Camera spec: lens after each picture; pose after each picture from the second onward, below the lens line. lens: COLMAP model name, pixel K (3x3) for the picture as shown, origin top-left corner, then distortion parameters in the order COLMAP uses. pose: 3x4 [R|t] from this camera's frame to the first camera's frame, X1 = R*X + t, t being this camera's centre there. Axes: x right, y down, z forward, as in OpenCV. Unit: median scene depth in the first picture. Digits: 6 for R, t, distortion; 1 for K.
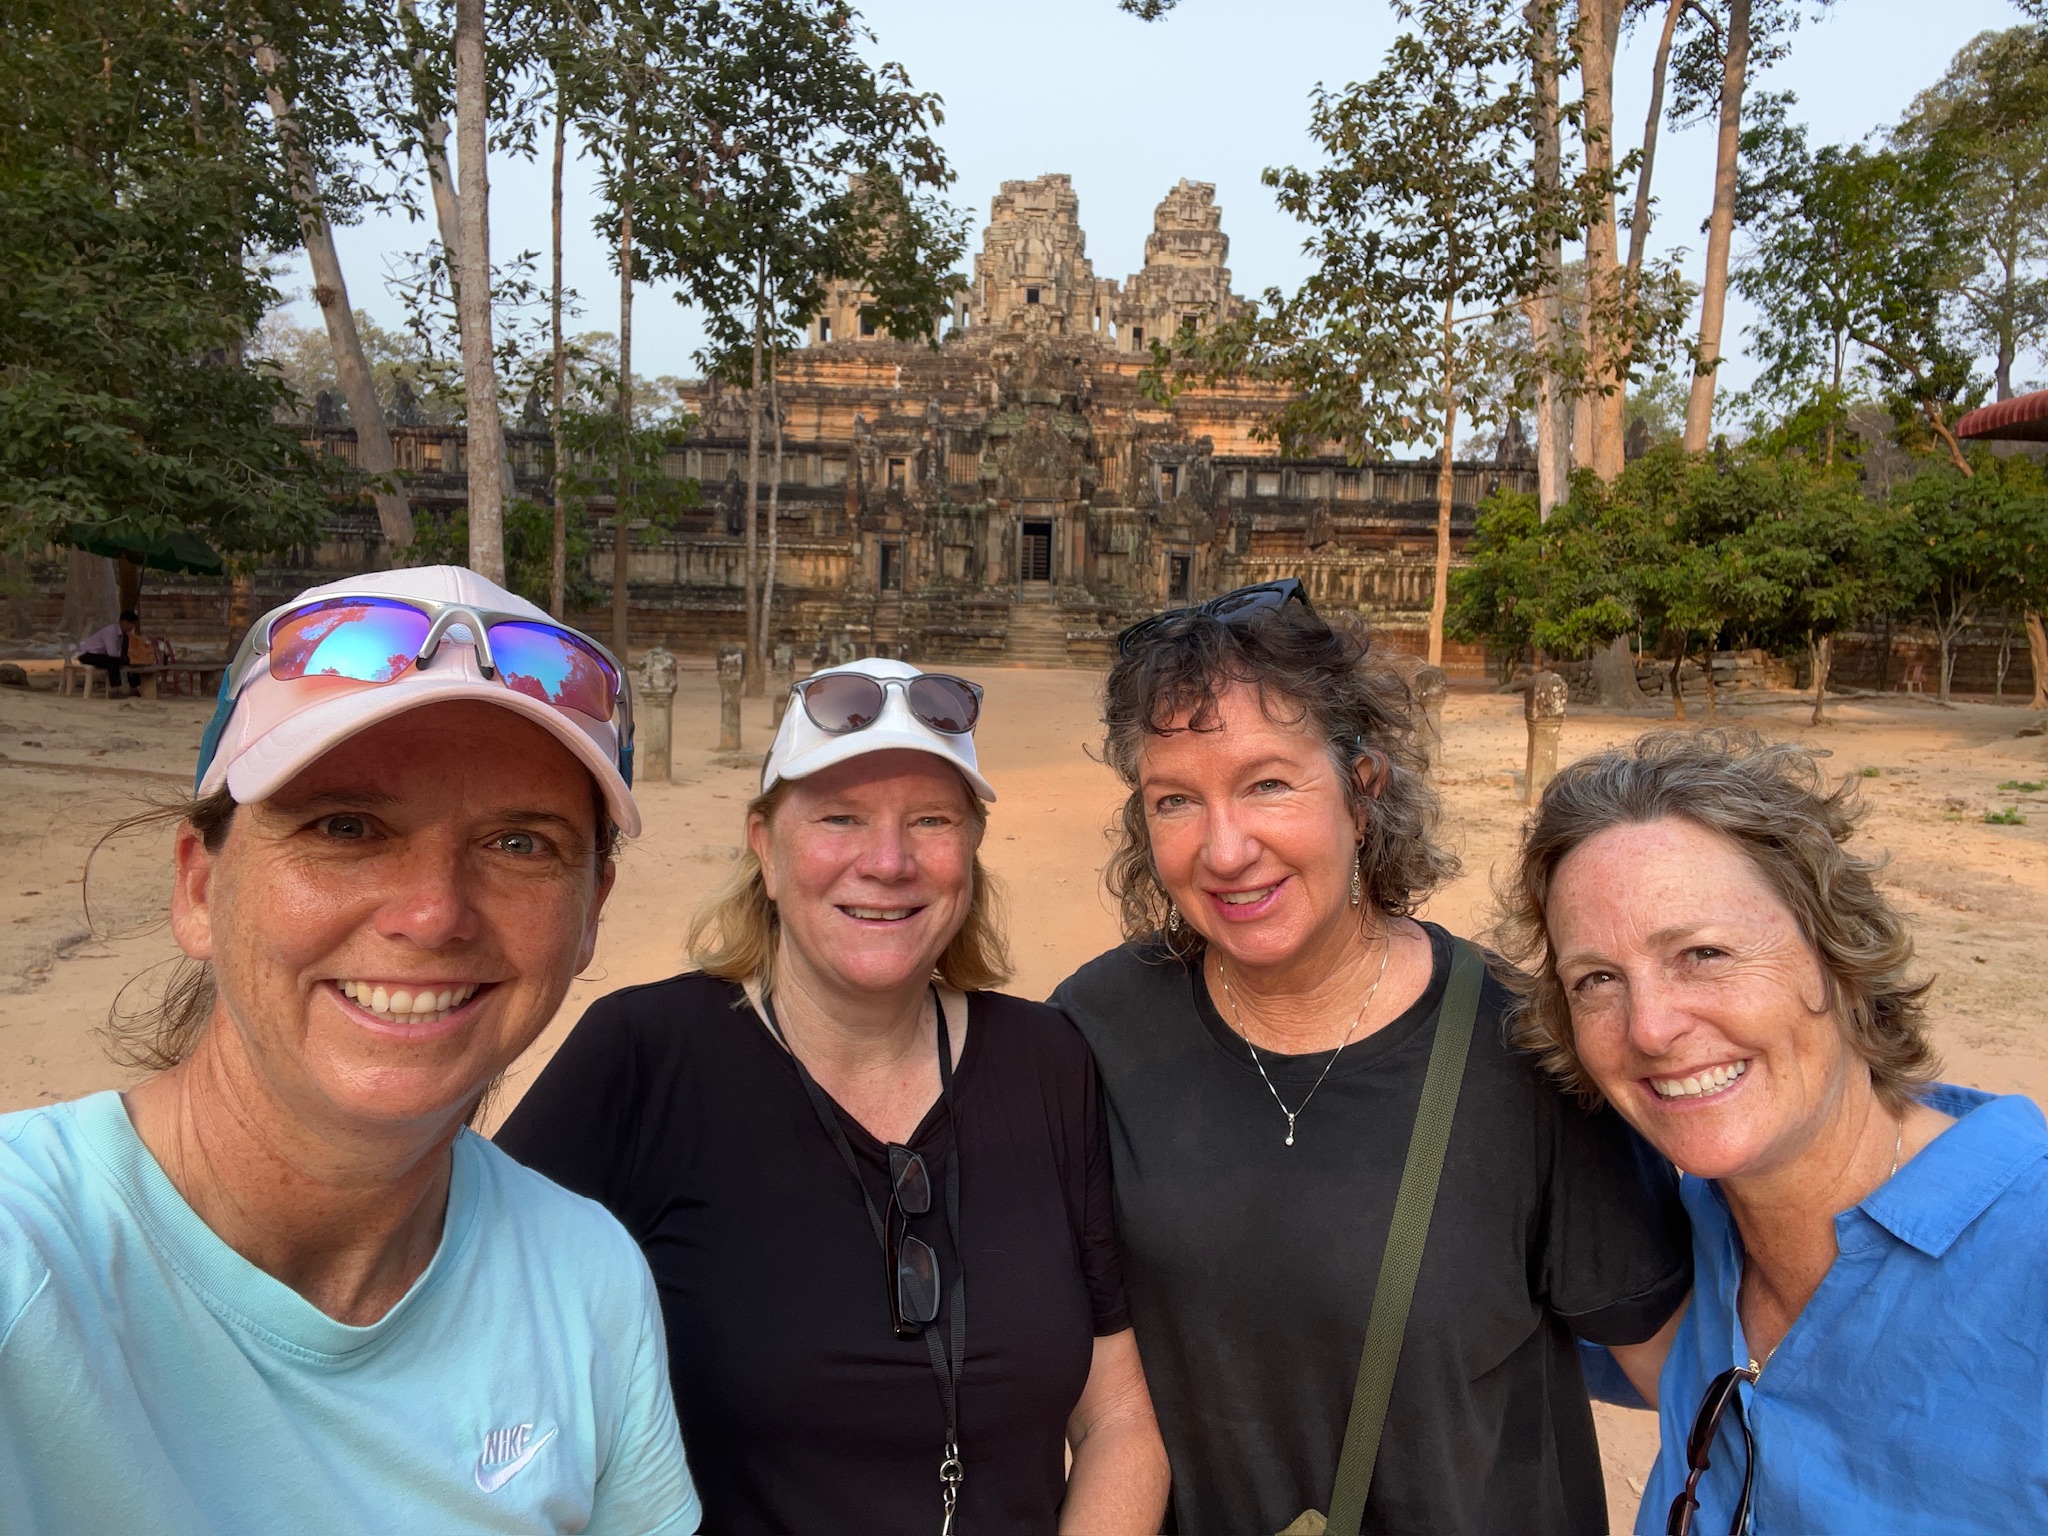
lens RADIAL K [[1159.7, 0, 1023.4], [0, 1159.7, 693.2], [0, 0, 1]] dist [0.048277, -0.002637]
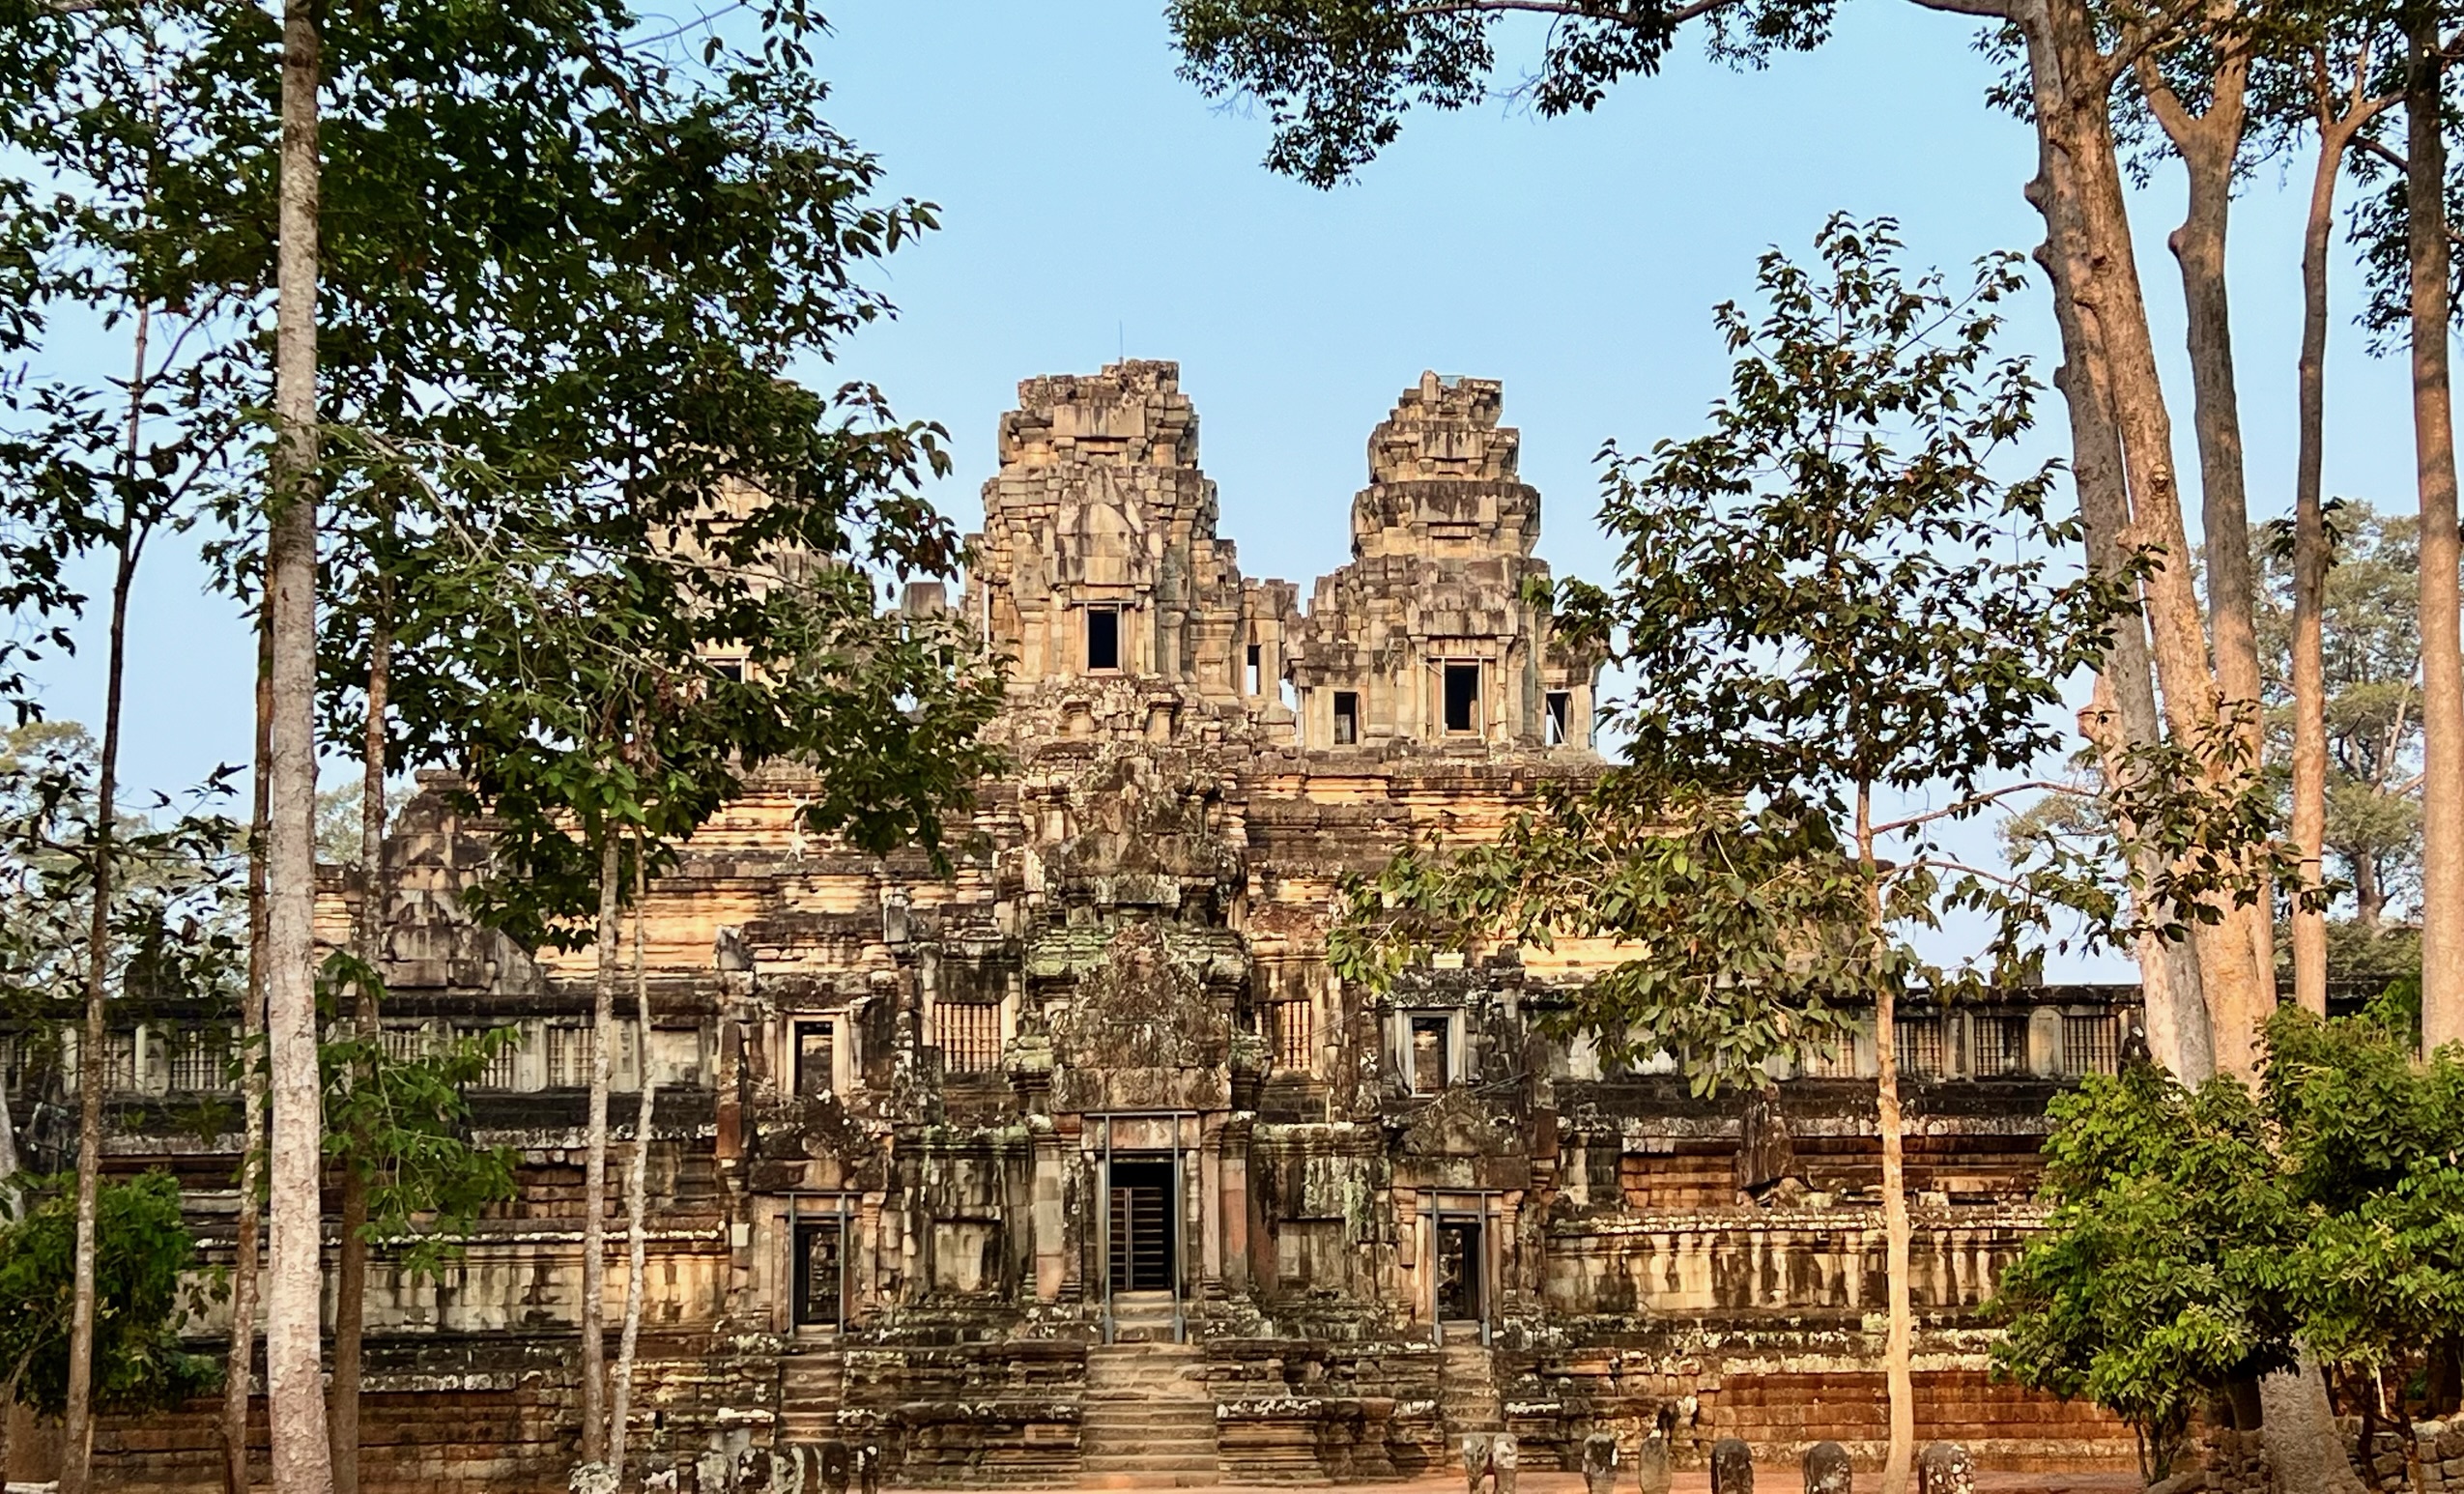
lens RADIAL K [[2945.2, 0, 1212.4], [0, 2945.2, 983.6], [0, 0, 1]] dist [0.112287, 0.000000]
pose [[0.998440, -0.035979, 0.042691, -0.006351], [0.043517, 0.980552, -0.191374, 0.006290], [-0.034976, 0.192934, 0.980588, -0.138987]]
